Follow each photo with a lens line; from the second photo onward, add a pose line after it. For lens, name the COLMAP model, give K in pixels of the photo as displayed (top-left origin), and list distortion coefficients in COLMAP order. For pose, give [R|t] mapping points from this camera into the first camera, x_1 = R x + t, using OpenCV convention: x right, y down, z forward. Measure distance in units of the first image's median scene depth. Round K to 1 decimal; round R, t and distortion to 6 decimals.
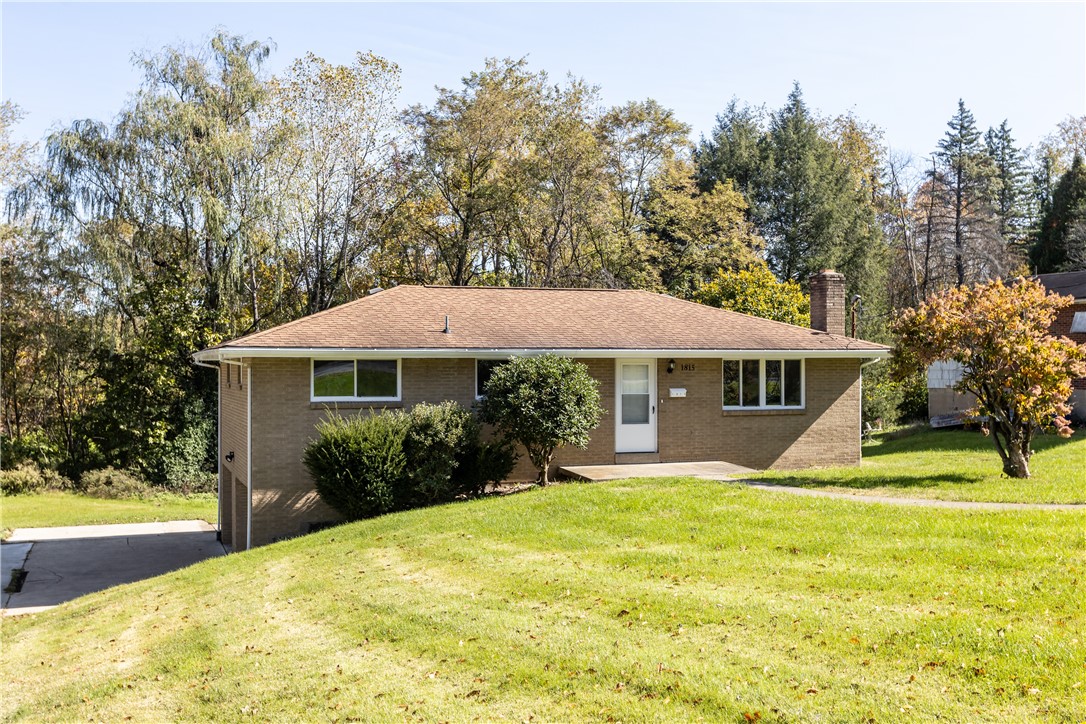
lens RADIAL K [[1079.3, 0, 543.0], [0, 1079.3, 362.0], [0, 0, 1]] dist [-0.006349, -0.001860]
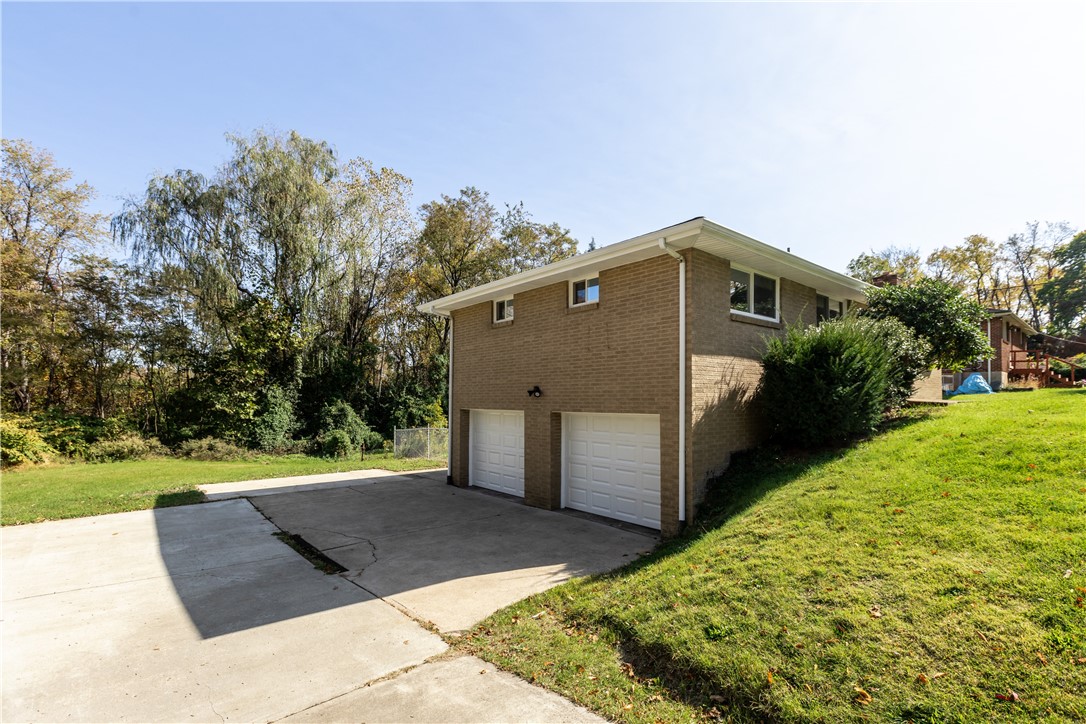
lens RADIAL K [[496.2, 0, 544.2], [0, 496.2, 389.5], [0, 0, 1]] dist [0.000295, -0.000084]
pose [[0.943435, 0.012107, 0.331337, -0.220876], [-0.006707, 0.999826, -0.017434, 0.048508], [-0.331490, 0.014225, 0.943351, 0.307282]]
